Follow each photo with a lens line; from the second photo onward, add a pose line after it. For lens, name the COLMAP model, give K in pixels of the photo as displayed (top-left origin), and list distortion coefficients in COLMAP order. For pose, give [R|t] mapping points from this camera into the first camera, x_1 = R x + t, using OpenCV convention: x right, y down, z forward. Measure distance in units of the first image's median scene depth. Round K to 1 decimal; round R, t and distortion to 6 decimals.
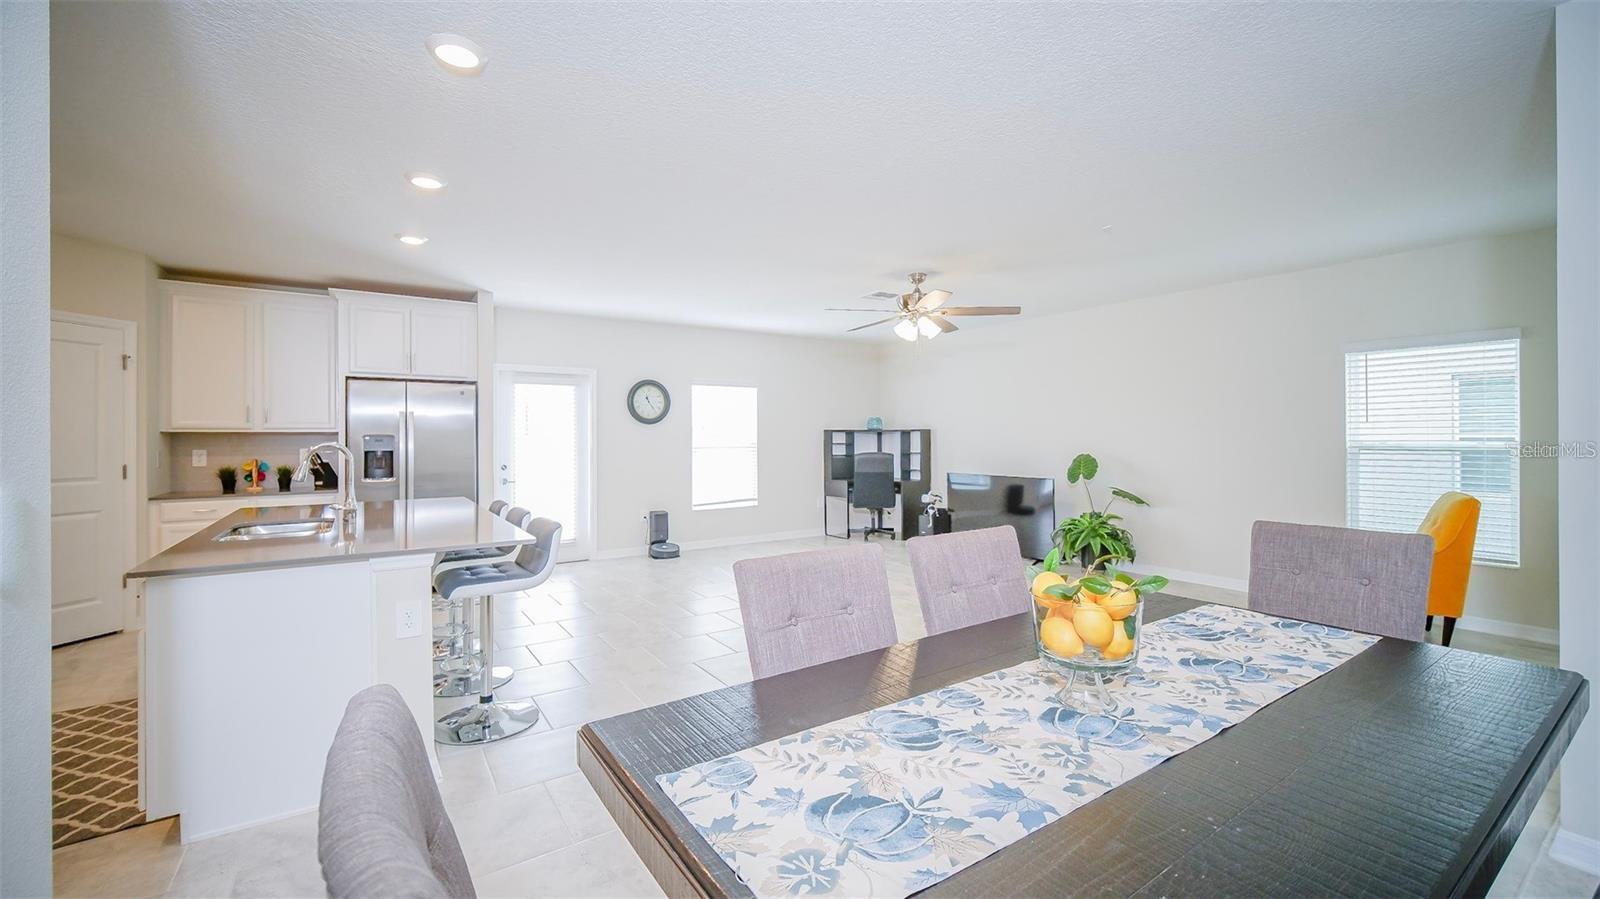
lens RADIAL K [[646.9, 0, 798.9], [0, 646.9, 436.4], [0, 0, 1]] dist [-0.000765, -0.000080]
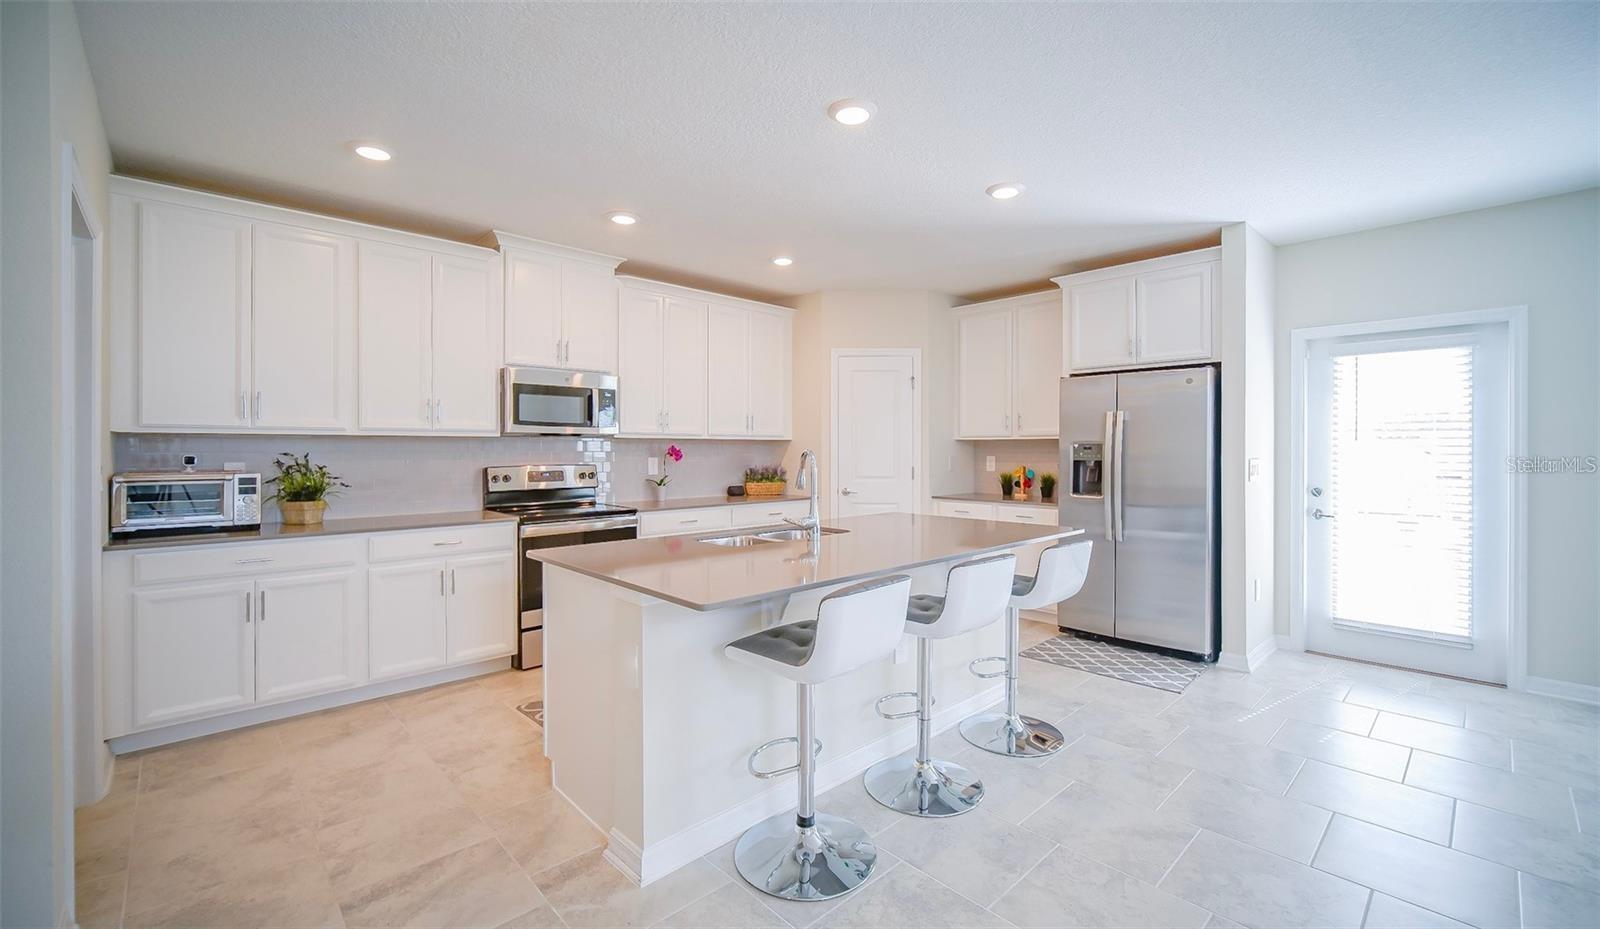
lens RADIAL K [[664.4, 0, 805.0], [0, 664.4, 452.0], [0, 0, 1]] dist [-0.000390, 0.000061]
pose [[0.164641, 0.009119, -0.986311, 0.109124], [0.002144, 0.999952, 0.009603, 0.001974], [0.986351, -0.003696, 0.164614, 0.432553]]
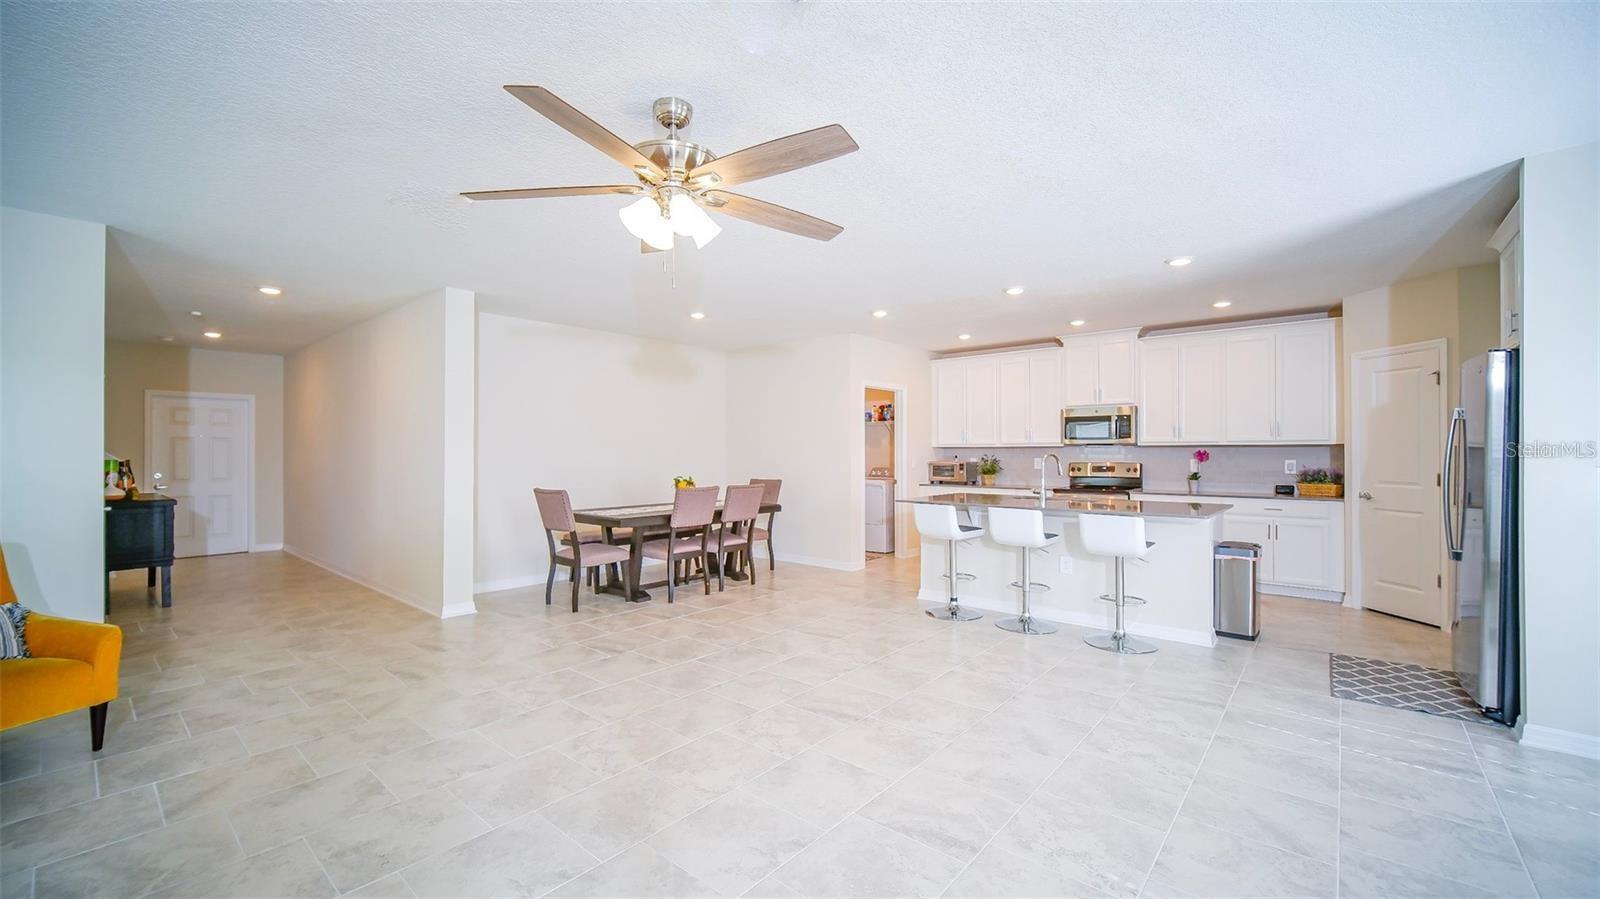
lens RADIAL K [[641.0, 0, 791.8], [0, 641.0, 451.0], [0, 0, 1]] dist [-0.003331, -0.000640]
pose [[-0.967535, 0.004952, -0.252690, 0.192295], [0.006158, 0.999973, -0.003982, 0.002961], [0.252664, -0.005409, -0.967539, 1.272678]]
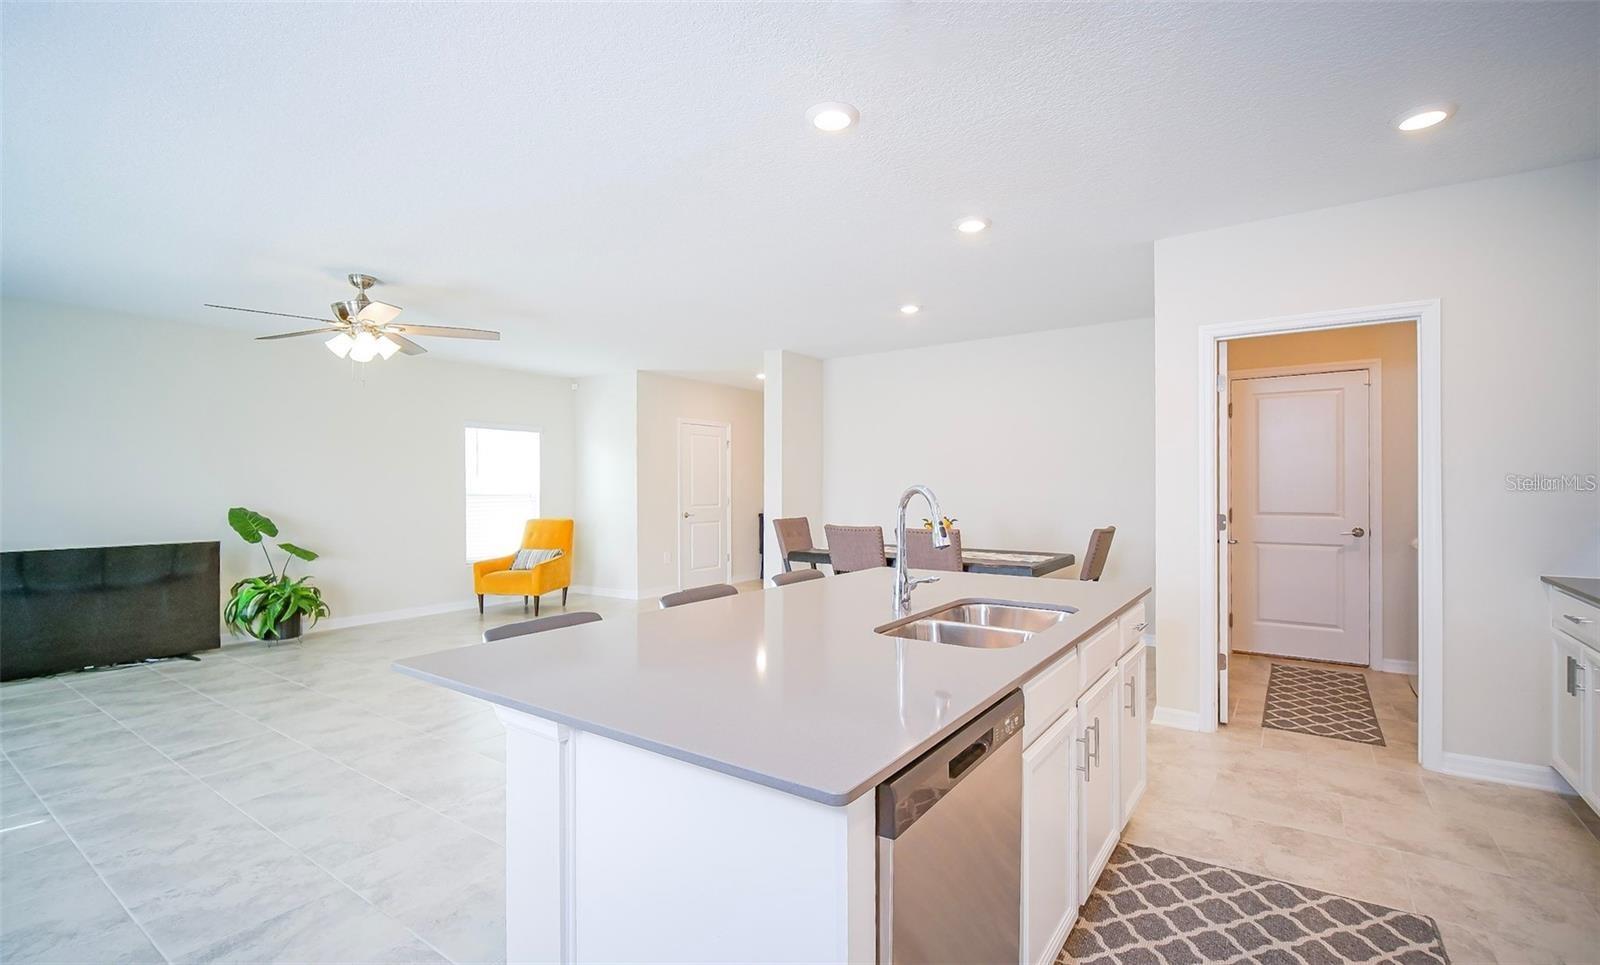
lens RADIAL K [[705.2, 0, 800.0], [0, 705.2, 482.5], [0, 0, 1]] dist [-0.020799, -0.000068]
pose [[-0.357369, 0.009612, 0.933914, -0.675123], [0.003363, 0.999954, -0.009005, 0.006215], [-0.933957, -0.000078, -0.357385, 0.698918]]
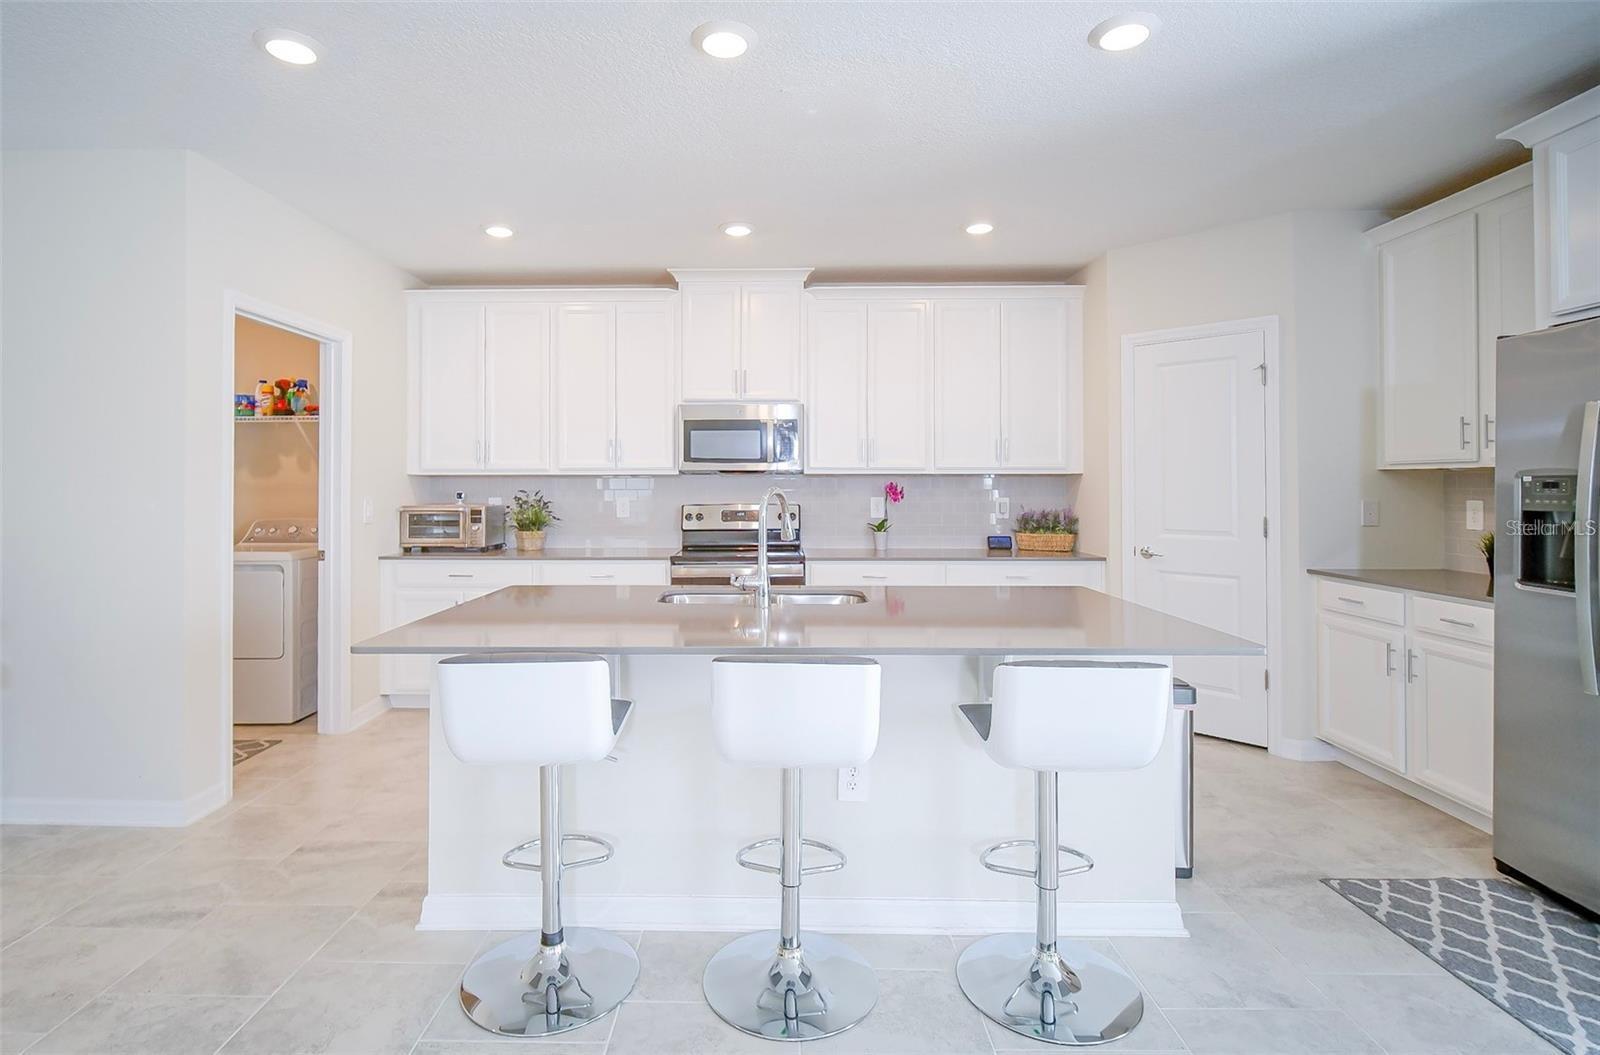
lens RADIAL K [[792.7, 0, 758.9], [0, 792.7, 478.0], [0, 0, 1]] dist [0.000896, 0.000344]
pose [[-0.582071, -0.004184, -0.813127, -0.005959], [0.005619, 0.999942, -0.009167, 0.003629], [0.813119, -0.009905, -0.582014, 0.766281]]
